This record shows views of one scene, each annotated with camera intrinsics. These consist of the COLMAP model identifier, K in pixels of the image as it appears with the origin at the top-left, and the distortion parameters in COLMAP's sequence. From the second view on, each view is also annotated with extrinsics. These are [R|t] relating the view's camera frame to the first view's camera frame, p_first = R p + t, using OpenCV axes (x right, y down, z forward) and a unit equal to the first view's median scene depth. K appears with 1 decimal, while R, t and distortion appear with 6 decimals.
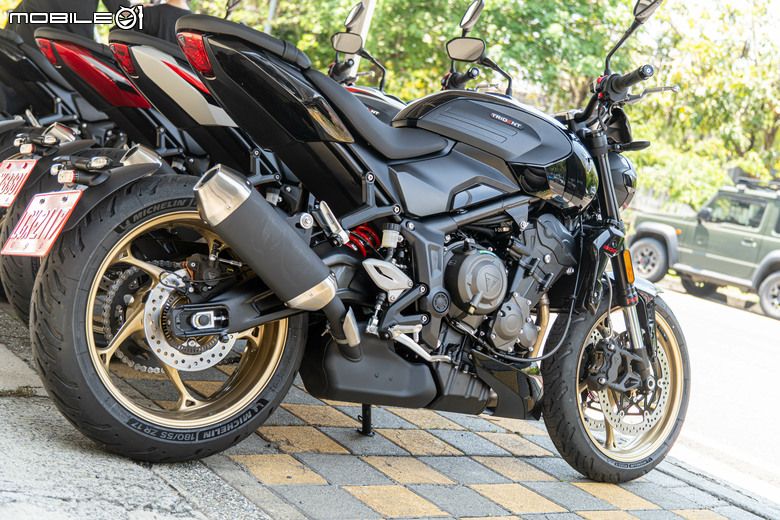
lens RADIAL K [[1040.9, 0, 391.1], [0, 1040.9, 260.2], [0, 0, 1]] dist [0.000867, 0.000000]
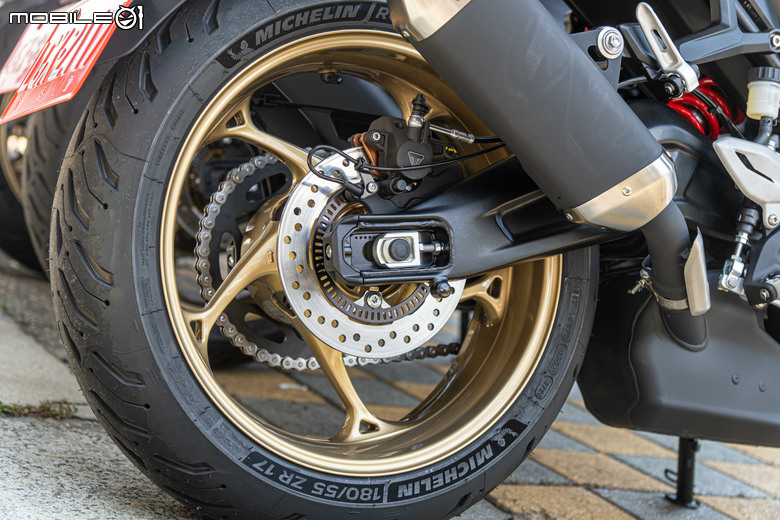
lens RADIAL K [[1404.6, 0, 389.8], [0, 1404.6, 259.3], [0, 0, 1]] dist [0.018820, 0.000000]
pose [[0.989990, -0.008627, -0.140875, -0.090440], [0.005715, 0.999762, -0.021060, 0.073462], [0.141023, 0.020044, 0.989803, 0.347702]]
